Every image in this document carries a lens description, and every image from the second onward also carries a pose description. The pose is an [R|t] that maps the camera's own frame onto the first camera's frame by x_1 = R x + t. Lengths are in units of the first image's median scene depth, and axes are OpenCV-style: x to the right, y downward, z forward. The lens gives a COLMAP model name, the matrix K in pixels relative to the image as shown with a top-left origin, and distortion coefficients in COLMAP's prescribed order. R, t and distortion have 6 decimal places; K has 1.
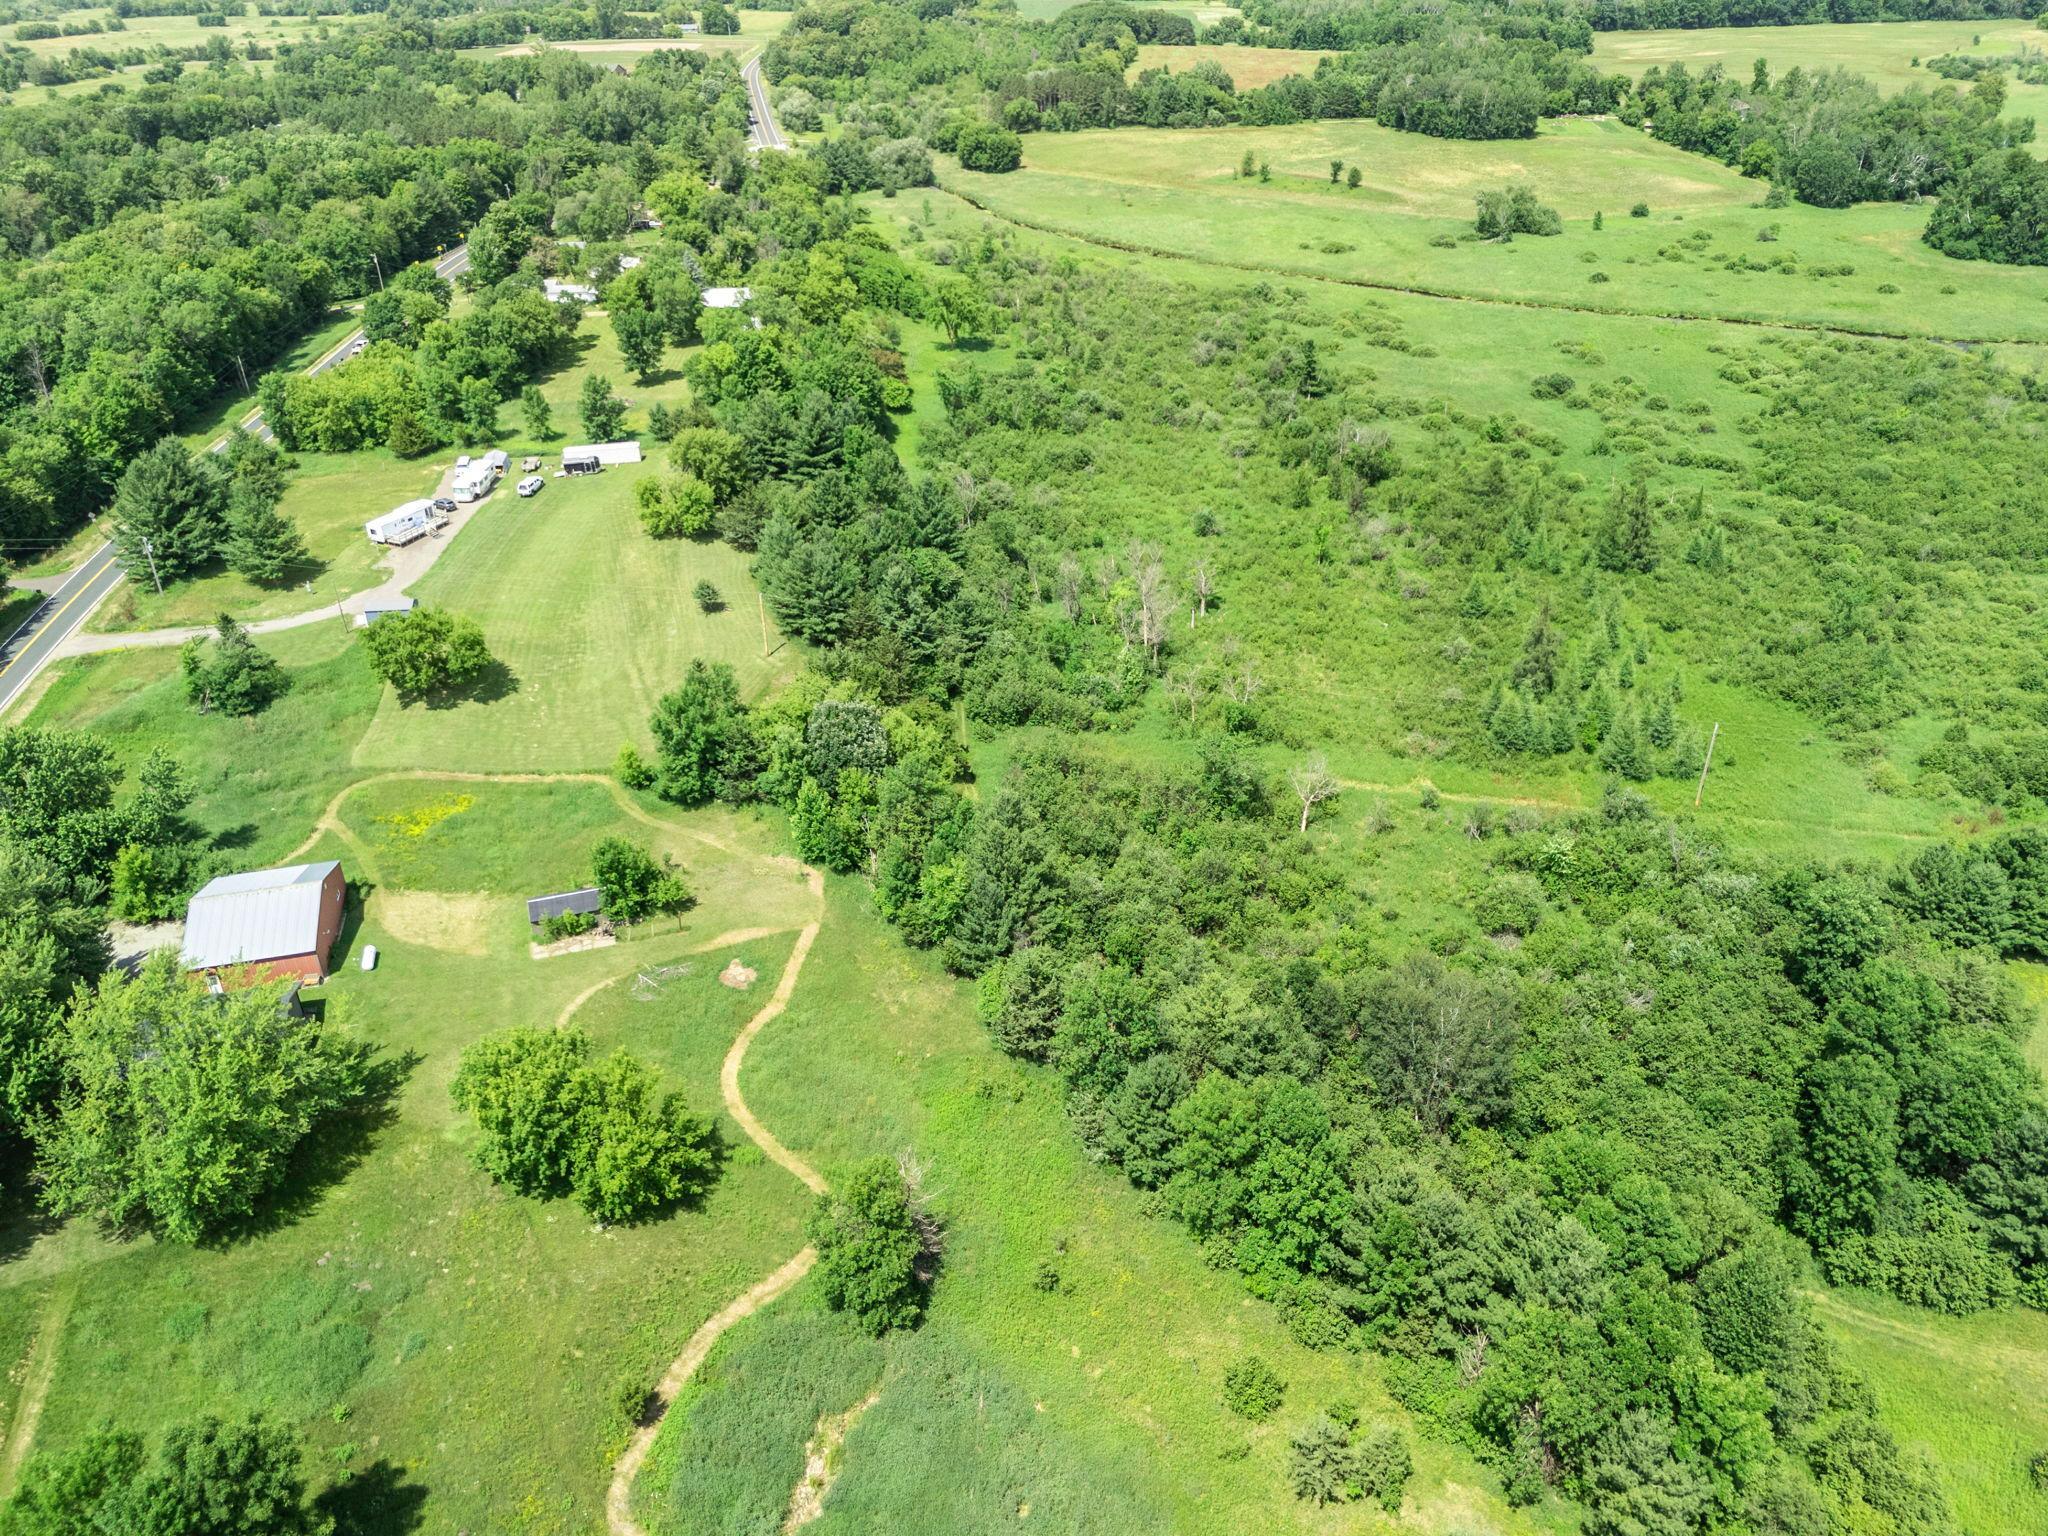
lens RADIAL K [[1507.7, 0, 1052.2], [0, 1507.7, 763.9], [0, 0, 1]] dist [0.045434, -0.042097]
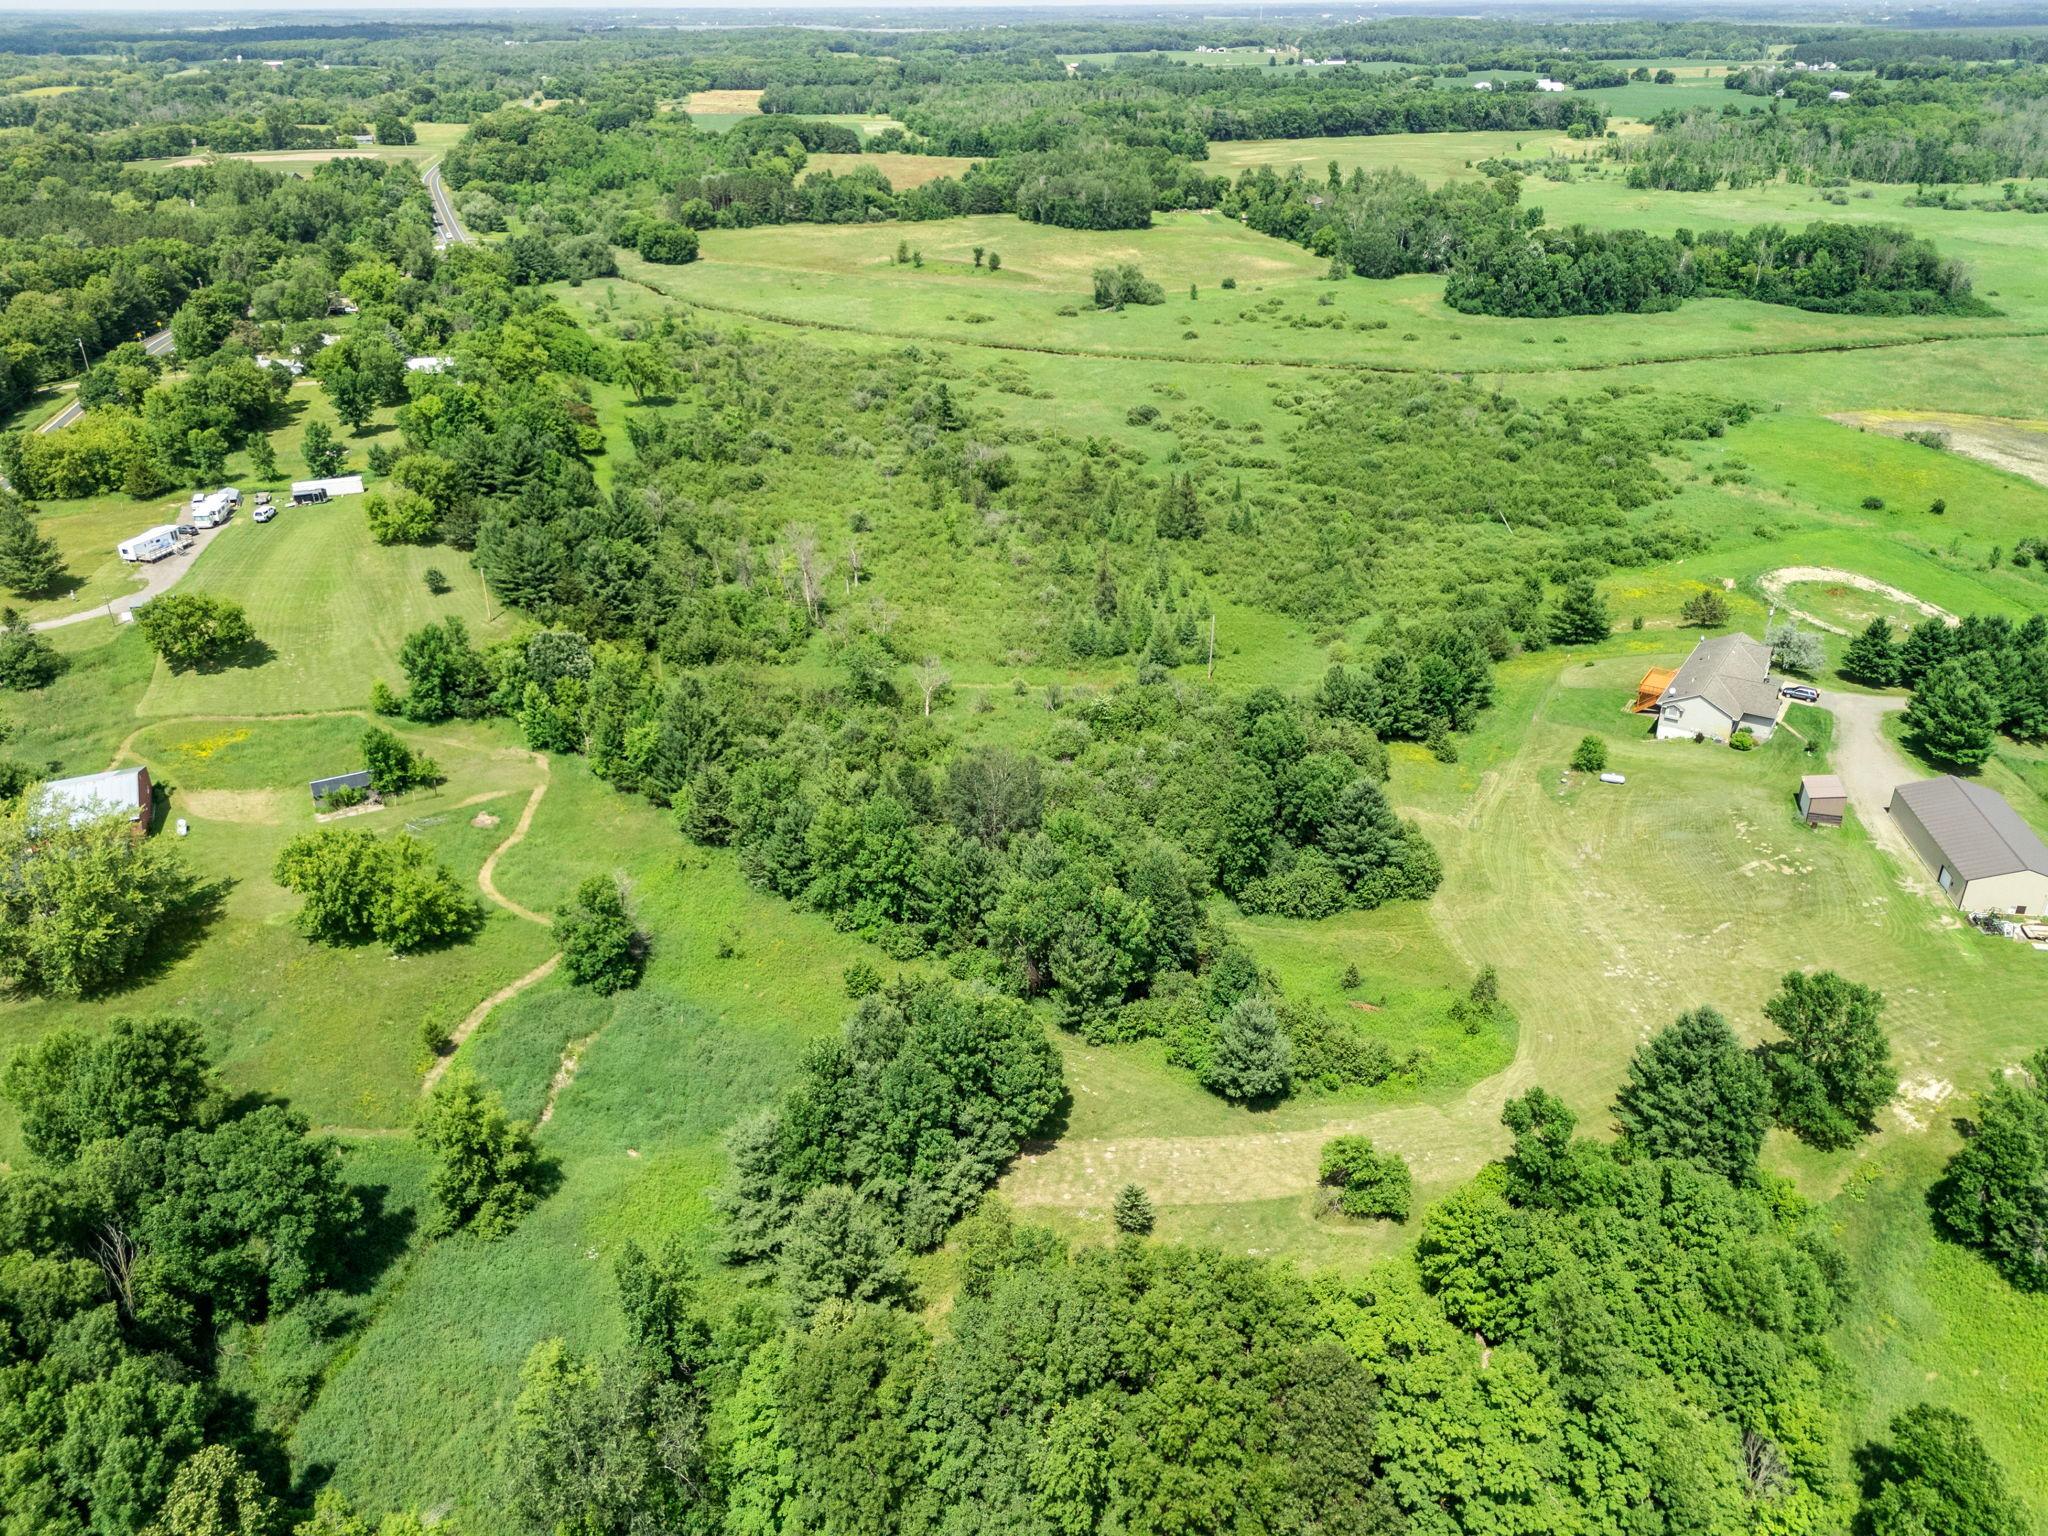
lens RADIAL K [[1487.8, 0, 1052.2], [0, 1487.8, 767.5], [0, 0, 1]] dist [0.047575, -0.044423]
pose [[0.981604, -0.078308, 0.174132, 0.023744], [0.087785, 0.995011, -0.047399, 0.088151], [-0.169551, 0.061813, 0.983581, -0.165091]]
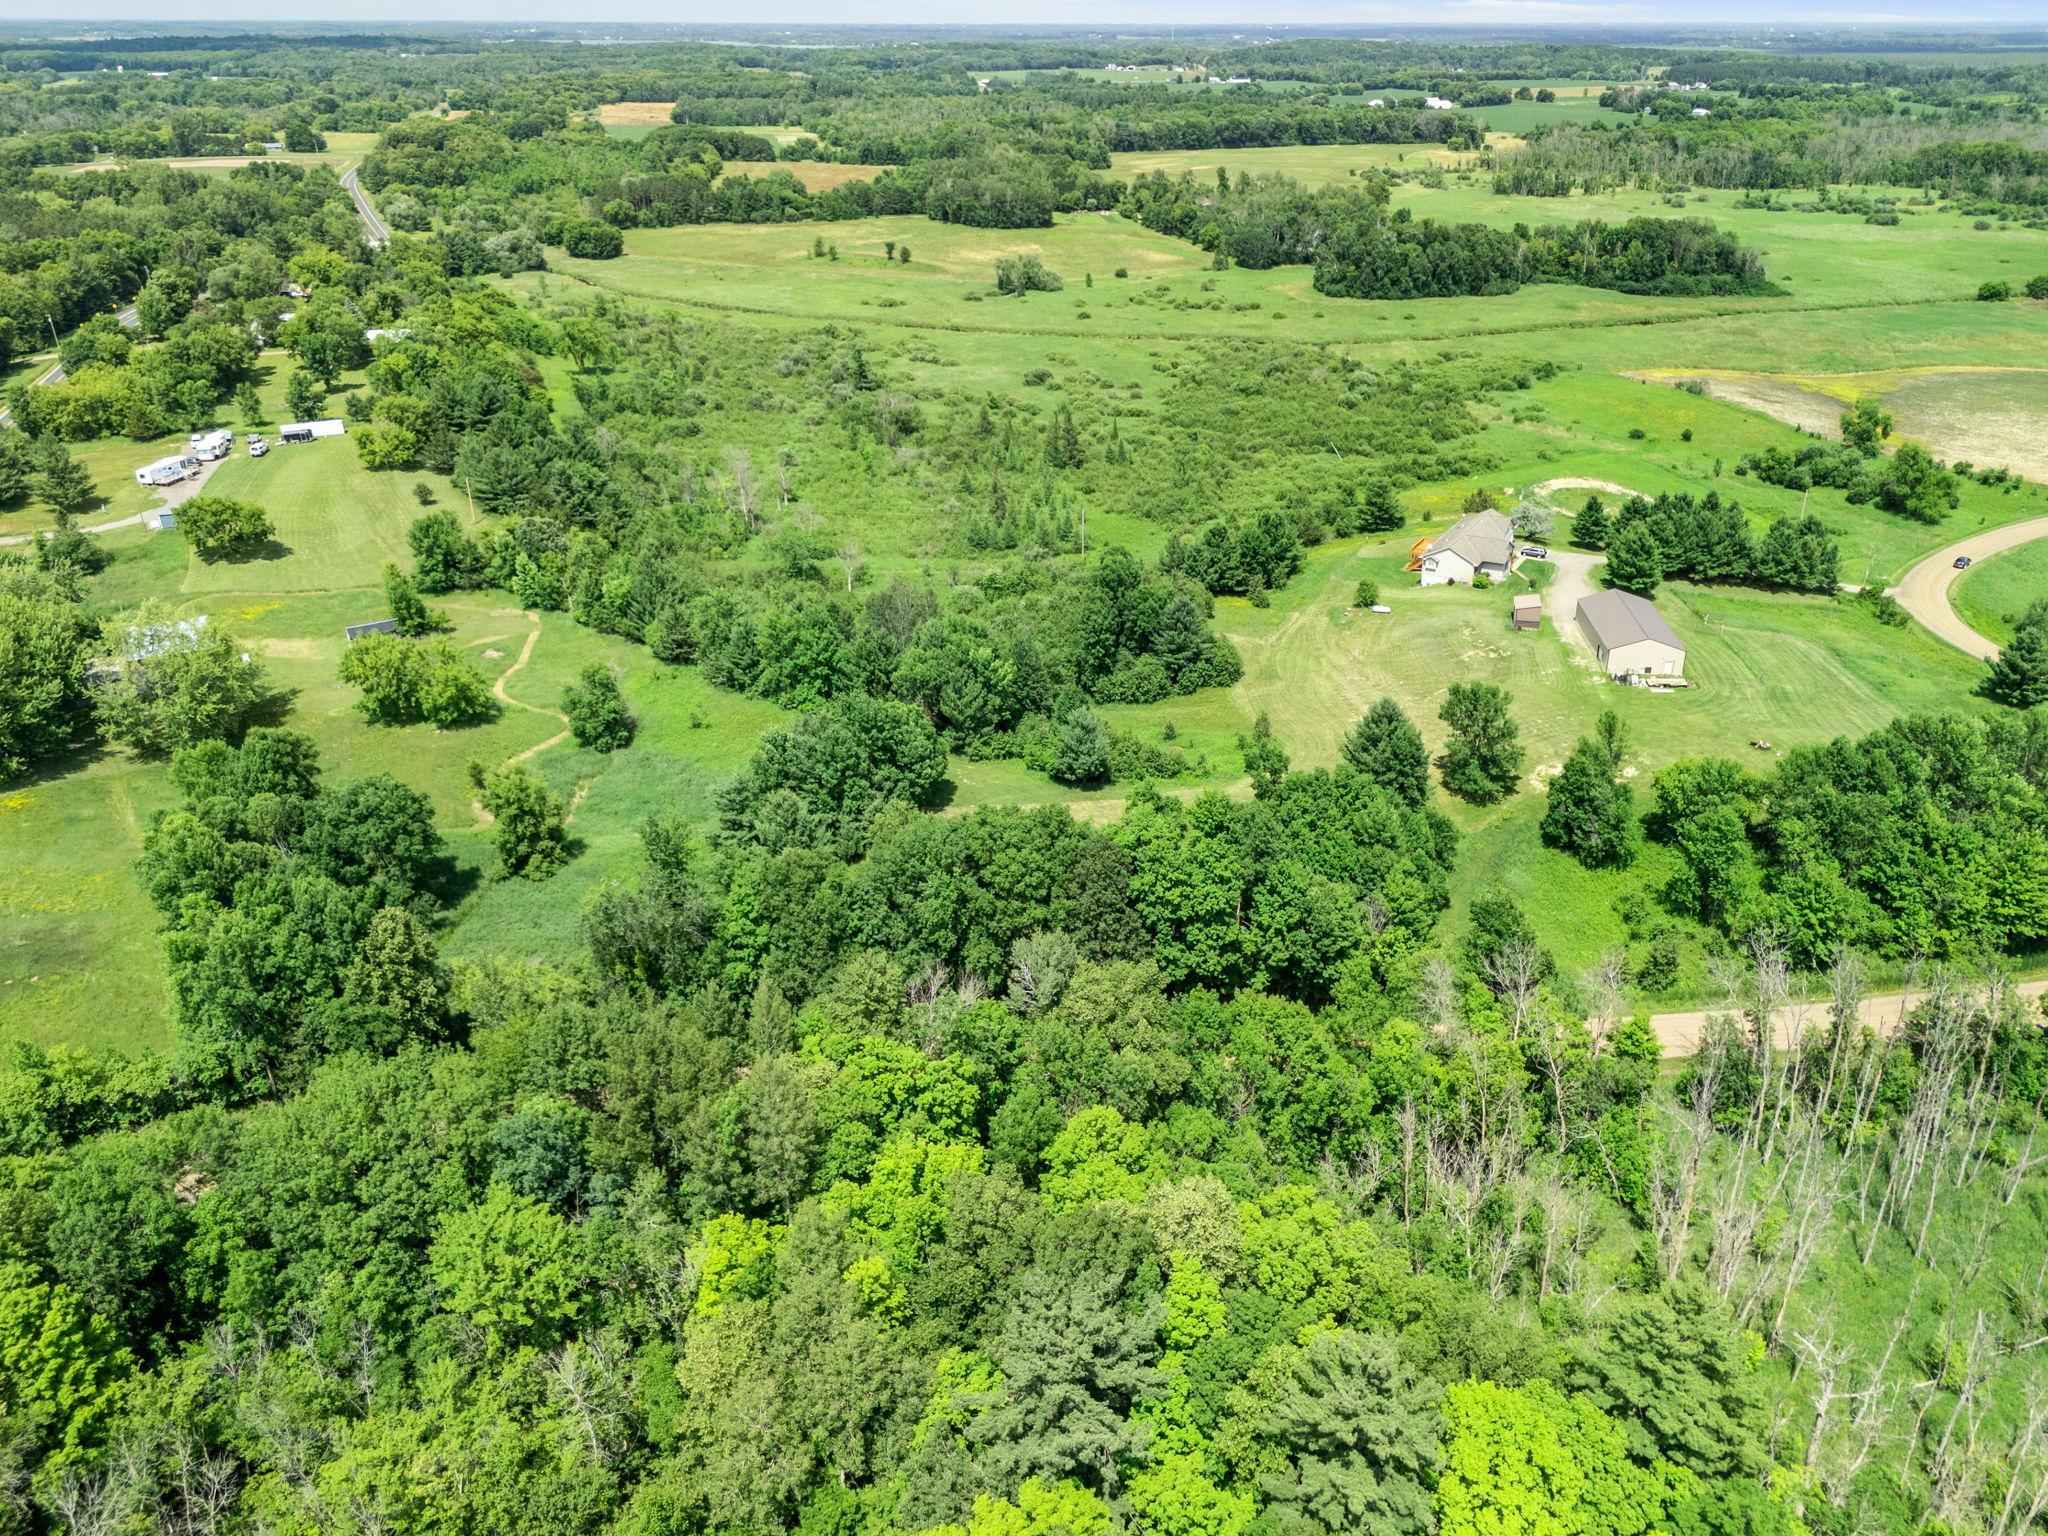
lens RADIAL K [[1503.5, 0, 1107.0], [0, 1503.5, 772.0], [0, 0, 1]] dist [0.038126, -0.027975]
pose [[0.962116, -0.105679, 0.251324, 0.004183], [0.122052, 0.991242, -0.050429, 0.191031], [-0.243794, 0.079193, 0.966588, -0.331714]]
